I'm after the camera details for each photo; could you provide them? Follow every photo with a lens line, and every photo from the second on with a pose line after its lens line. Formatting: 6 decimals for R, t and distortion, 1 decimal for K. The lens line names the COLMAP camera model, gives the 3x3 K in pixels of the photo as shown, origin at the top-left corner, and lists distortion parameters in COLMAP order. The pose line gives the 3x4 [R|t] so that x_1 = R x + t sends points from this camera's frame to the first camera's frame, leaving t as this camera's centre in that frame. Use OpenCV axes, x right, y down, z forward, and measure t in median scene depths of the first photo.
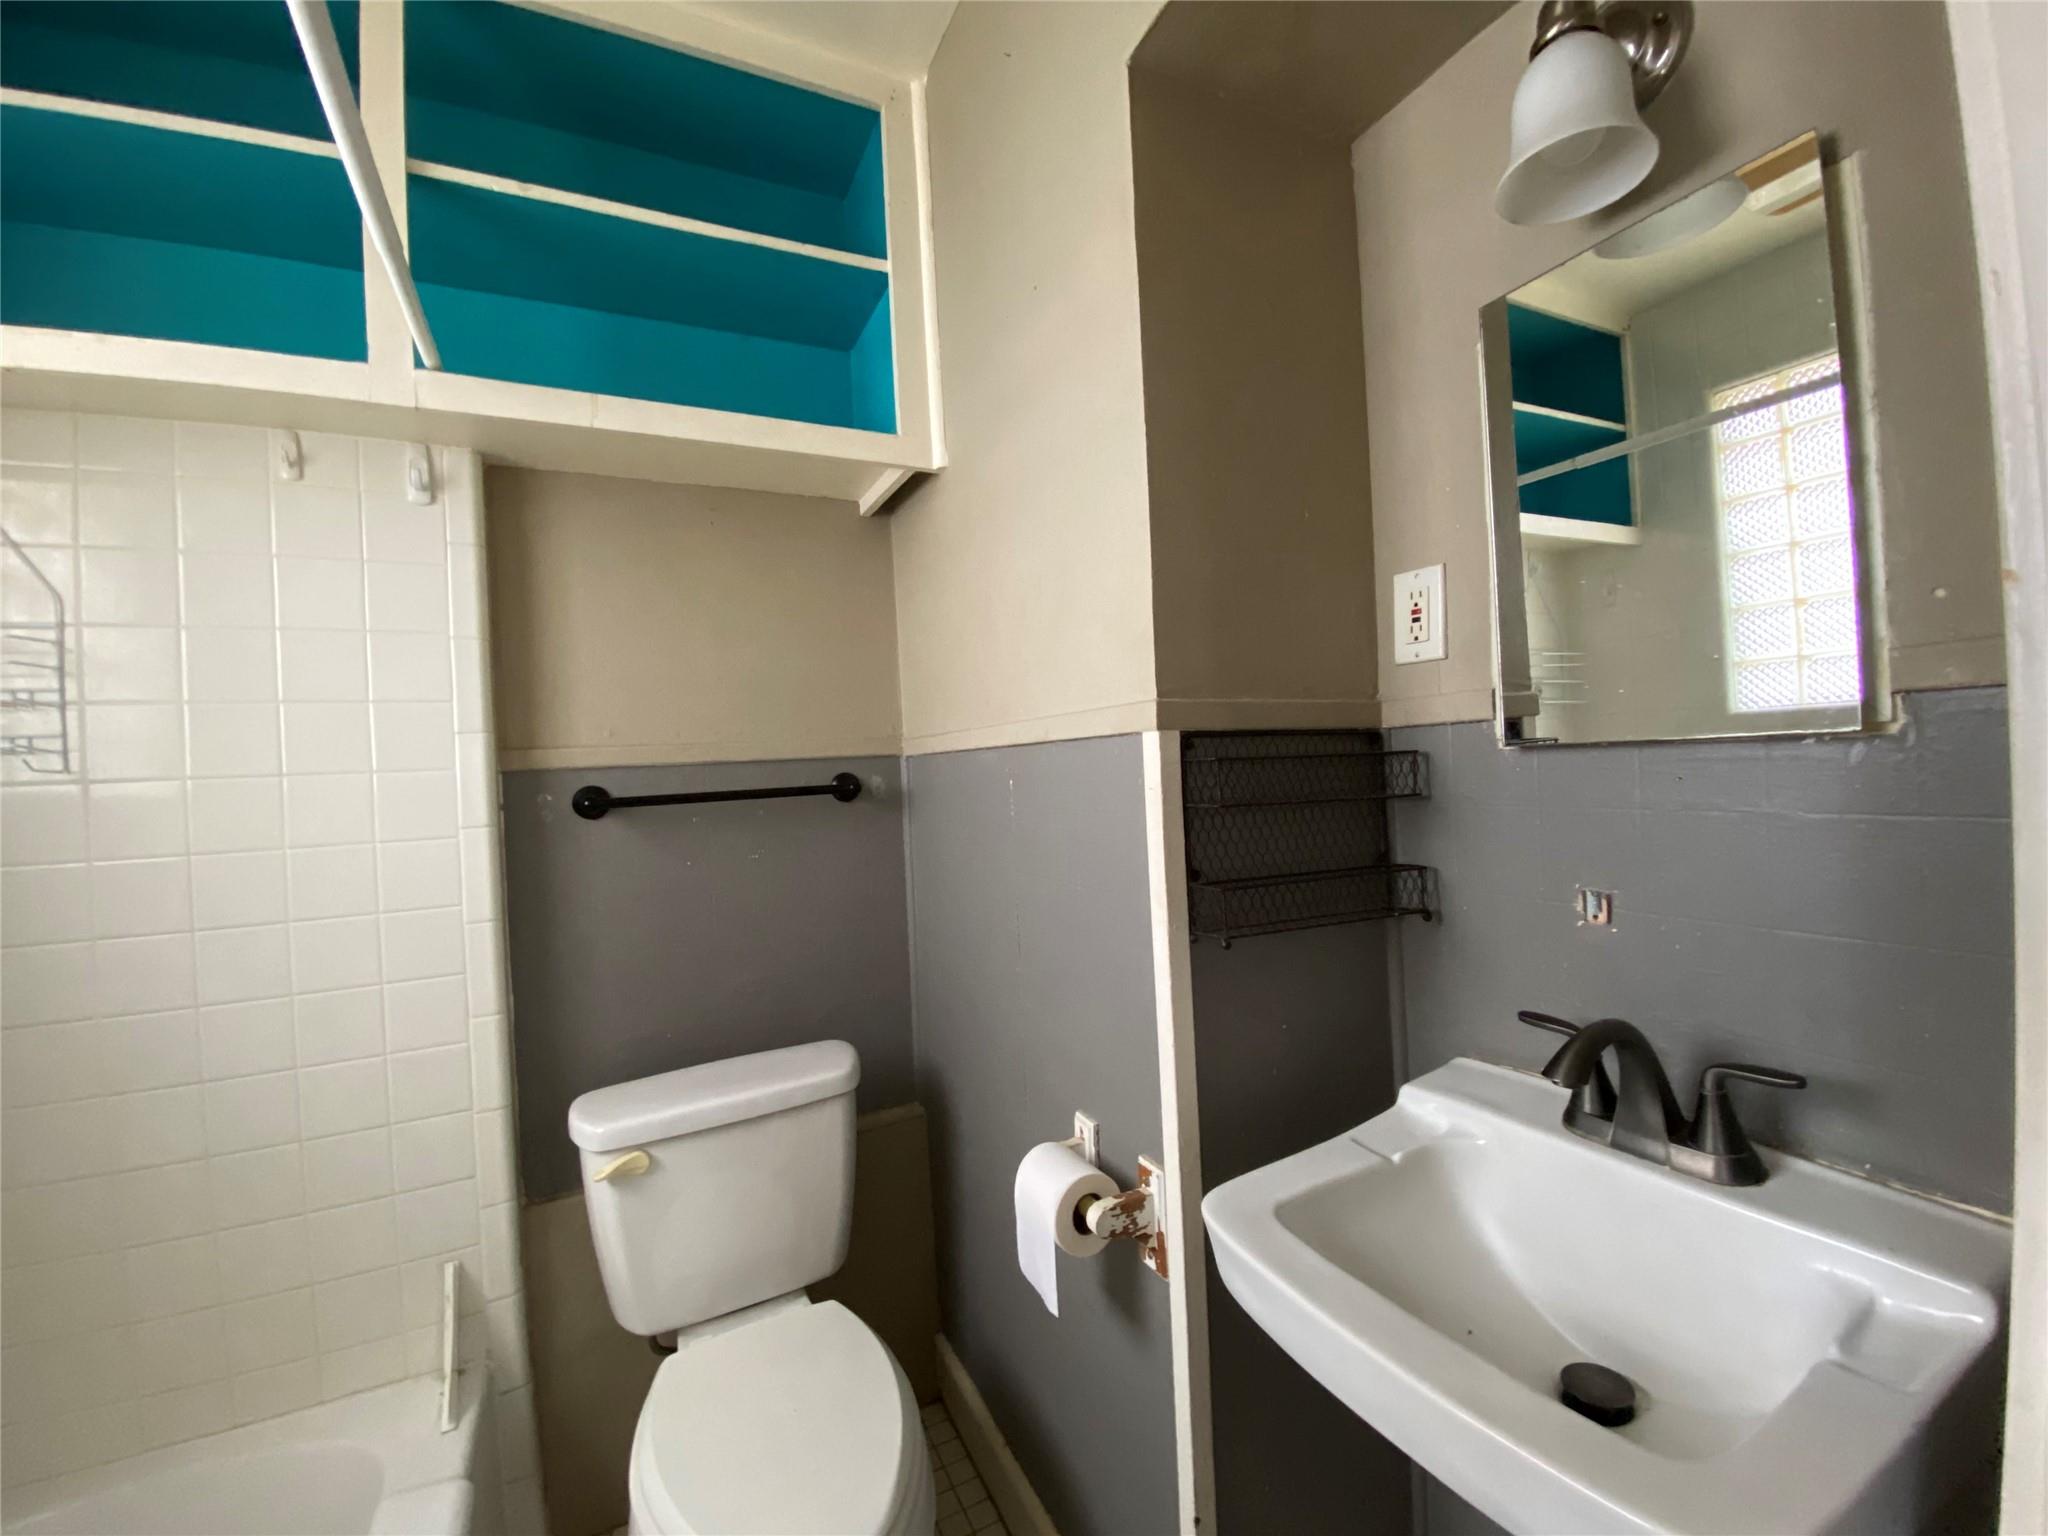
lens RADIAL K [[843.5, 0, 1031.0], [0, 843.5, 770.0], [0, 0, 1]] dist [0.041116, -0.030137]
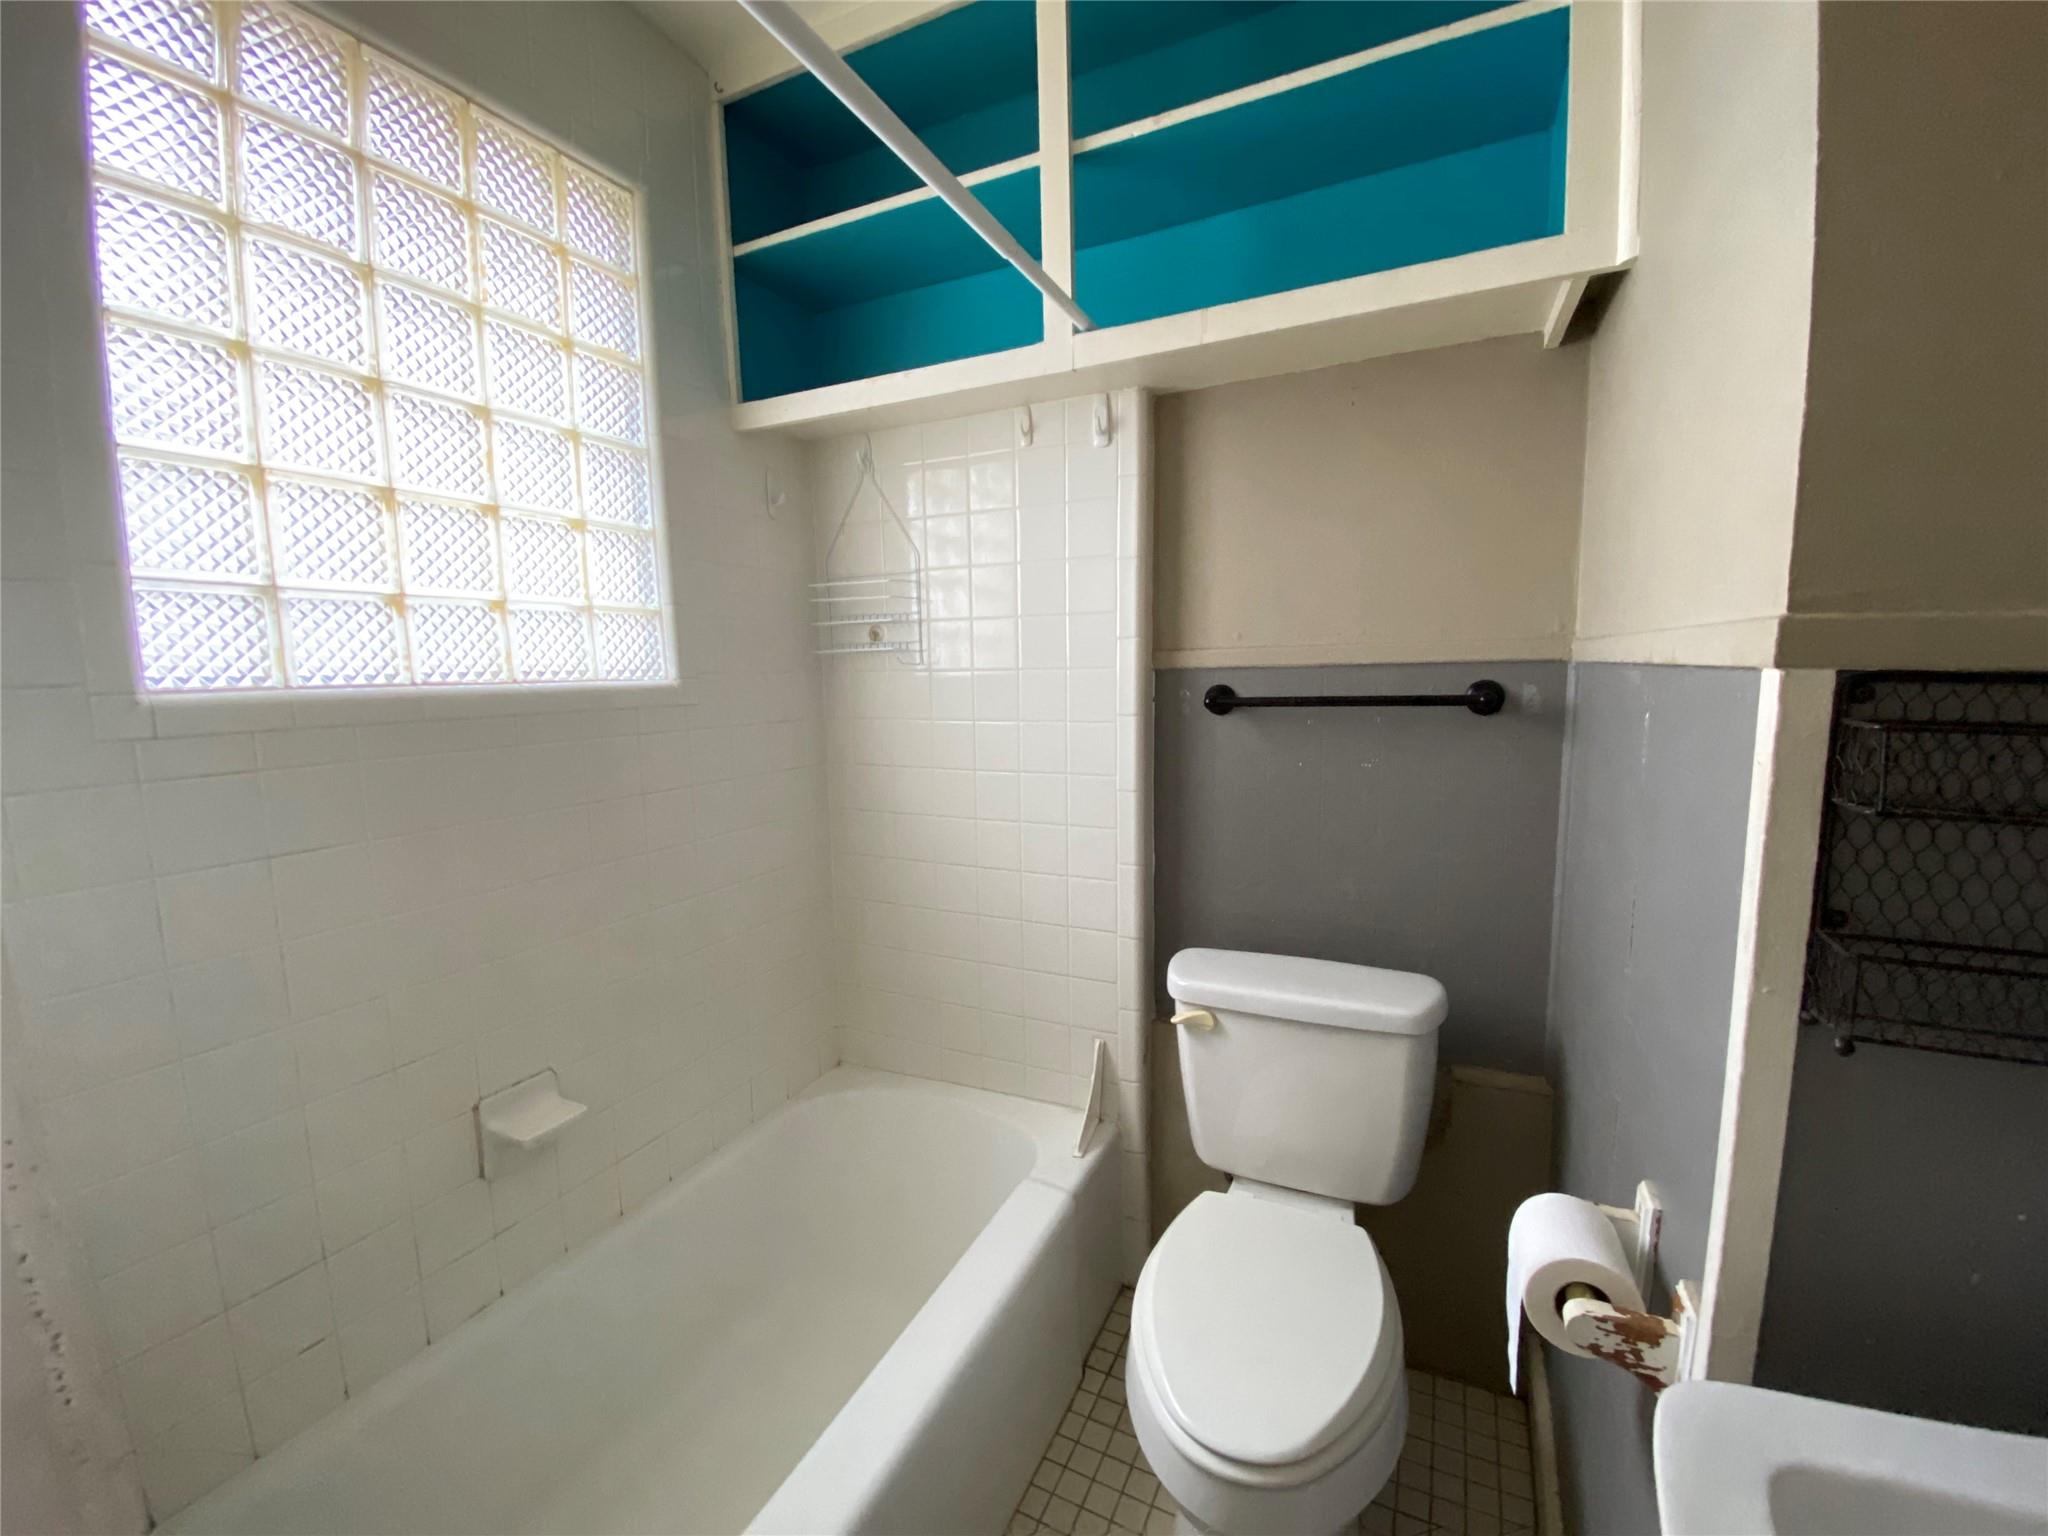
lens RADIAL K [[843.5, 0, 1031.0], [0, 843.5, 770.0], [0, 0, 1]] dist [0.041116, -0.030137]
pose [[0.614544, 0.133105, -0.777572, 0.259699], [-0.014107, 0.987360, 0.157868, -0.054496], [0.788756, -0.086047, 0.608654, 0.171791]]
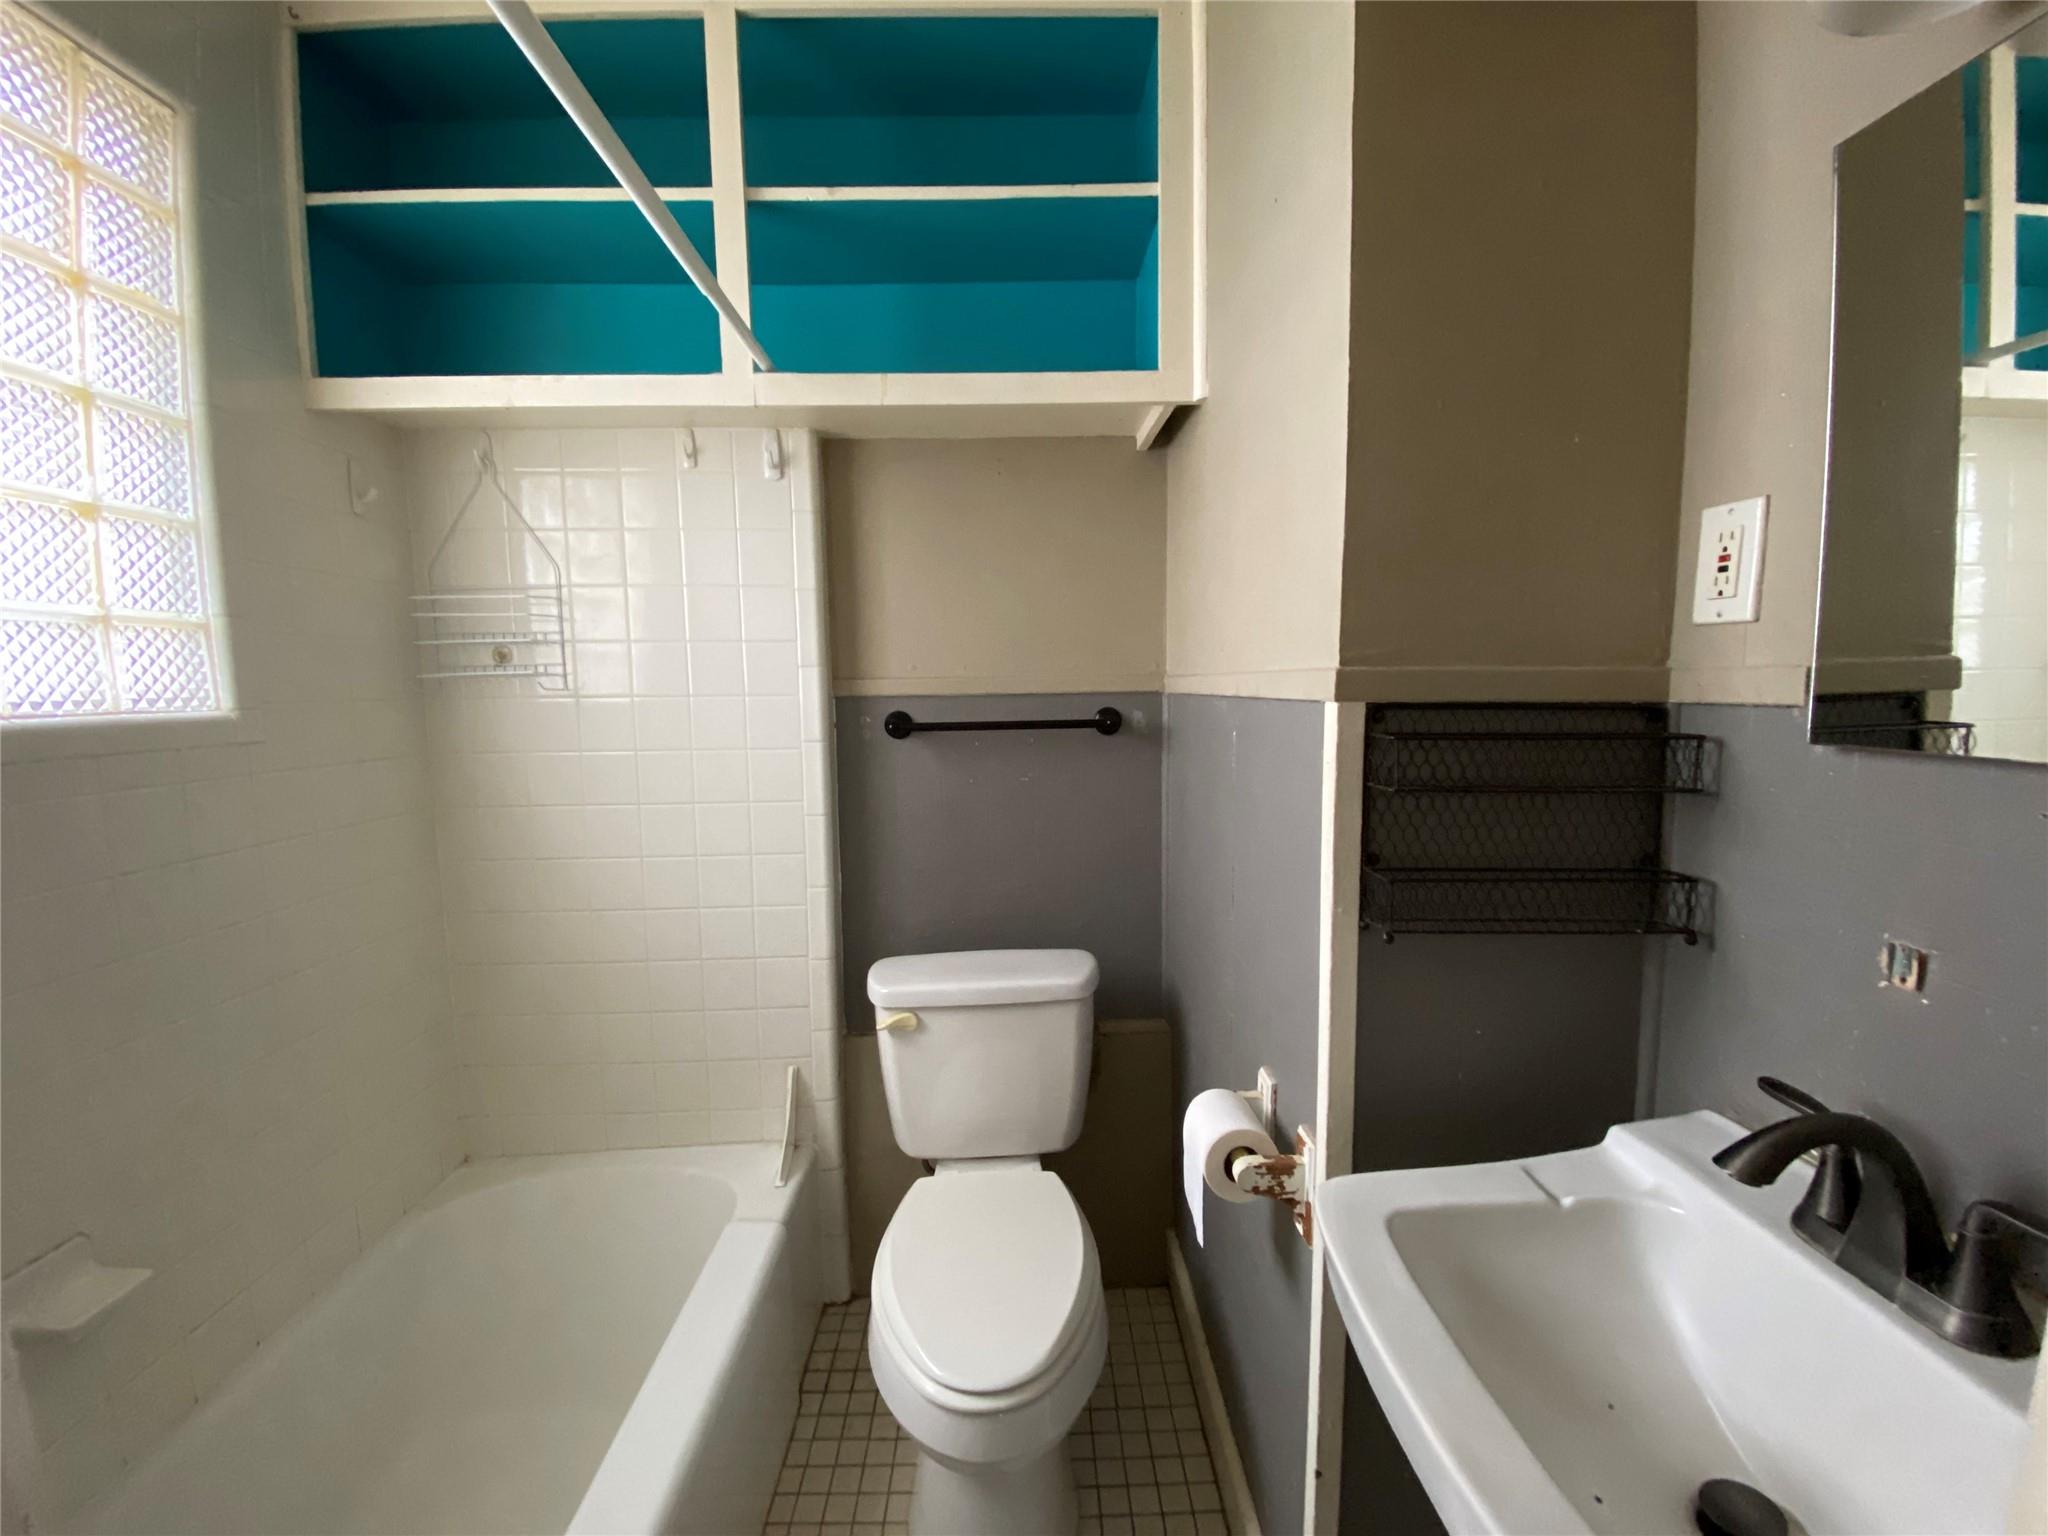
lens RADIAL K [[848.7, 0, 1032.7], [0, 848.7, 767.2], [0, 0, 1]] dist [0.036357, -0.023346]
pose [[0.905884, 0.078483, -0.416191, 0.205959], [-0.031873, 0.992527, 0.117790, -0.063858], [0.422326, -0.093439, 0.901615, 0.001192]]
